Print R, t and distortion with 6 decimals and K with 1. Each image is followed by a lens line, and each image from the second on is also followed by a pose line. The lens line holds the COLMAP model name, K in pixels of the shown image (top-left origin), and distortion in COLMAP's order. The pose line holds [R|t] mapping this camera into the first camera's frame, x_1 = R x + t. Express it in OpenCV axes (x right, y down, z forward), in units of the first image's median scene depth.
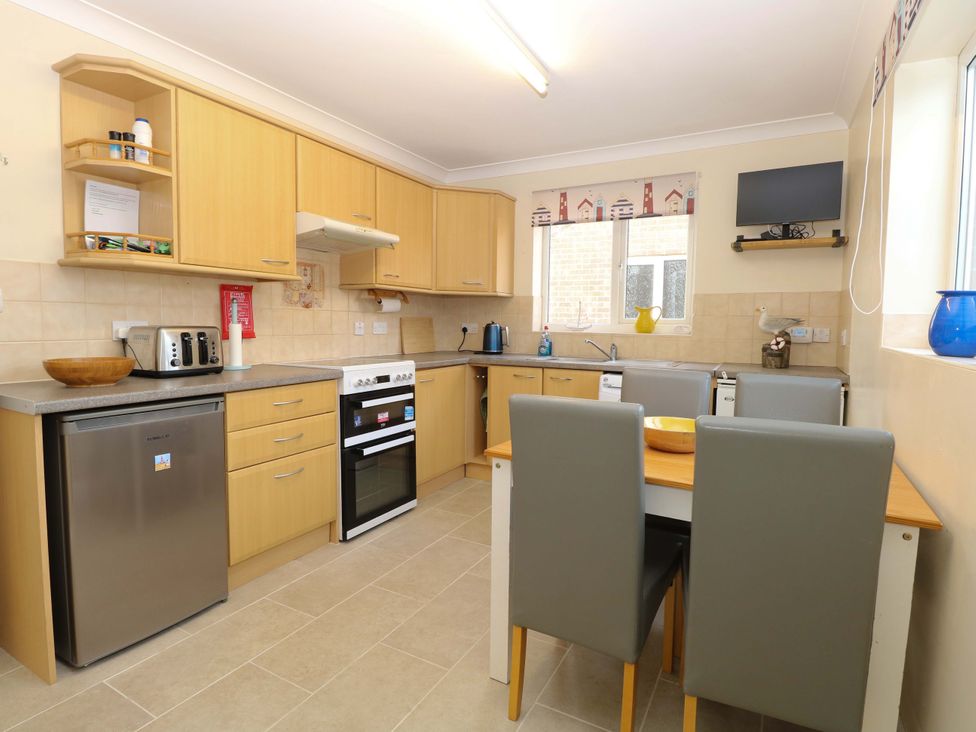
lens RADIAL K [[523.4, 0, 490.2], [0, 523.4, 365.7], [0, 0, 1]] dist [-0.003460, 0.000141]
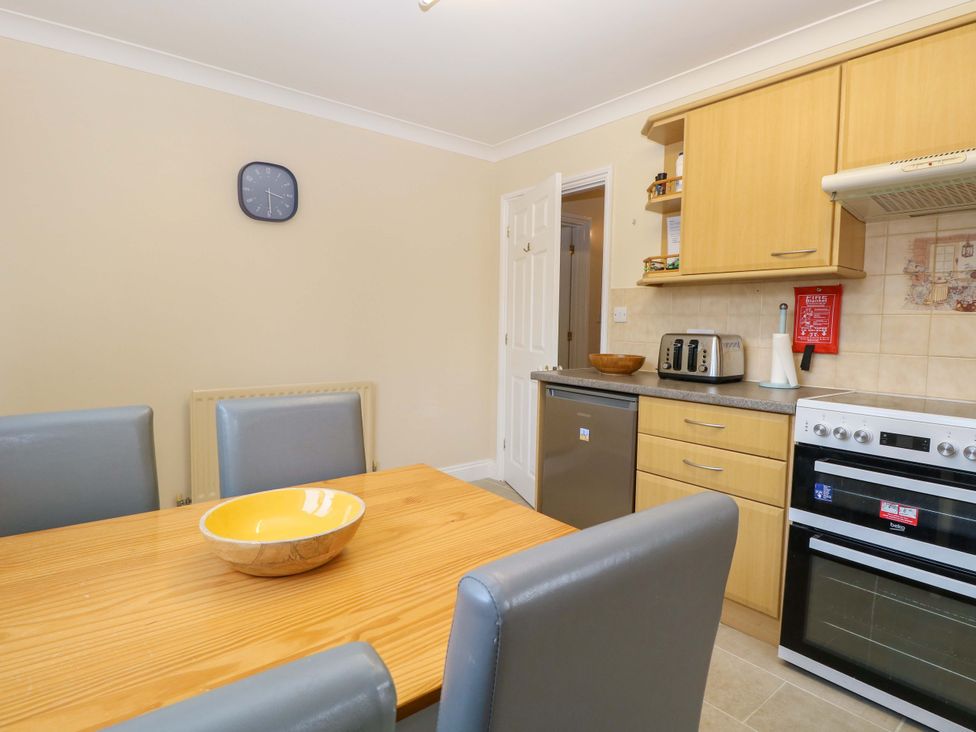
lens RADIAL K [[523.4, 0, 484.6], [0, 523.4, 361.4], [0, 0, 1]] dist [-0.003460, 0.000141]
pose [[-0.371427, 0.050461, -0.927090, 0.380178], [-0.099258, 0.990642, 0.093687, -0.053598], [0.923141, 0.126819, -0.362943, 0.696097]]
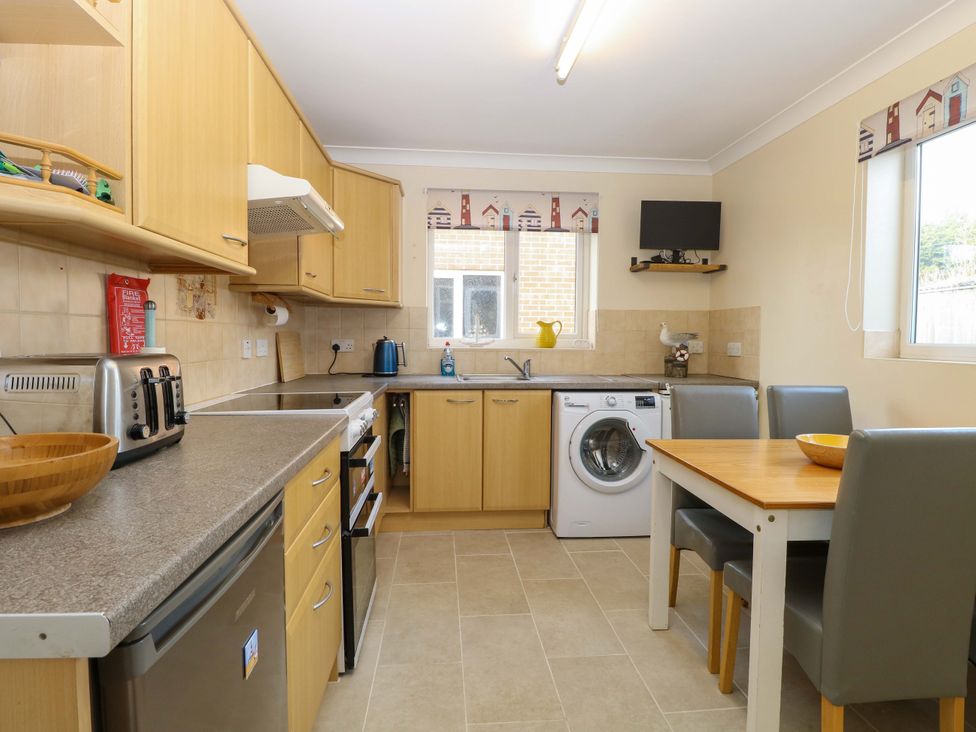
lens RADIAL K [[523.4, 0, 484.7], [0, 523.4, 362.1], [0, 0, 1]] dist [-0.003460, 0.000141]
pose [[0.830978, -0.033562, 0.555291, -0.402791], [0.049782, 0.998660, -0.014139, -0.031277], [-0.554073, 0.039393, 0.831536, 0.280526]]
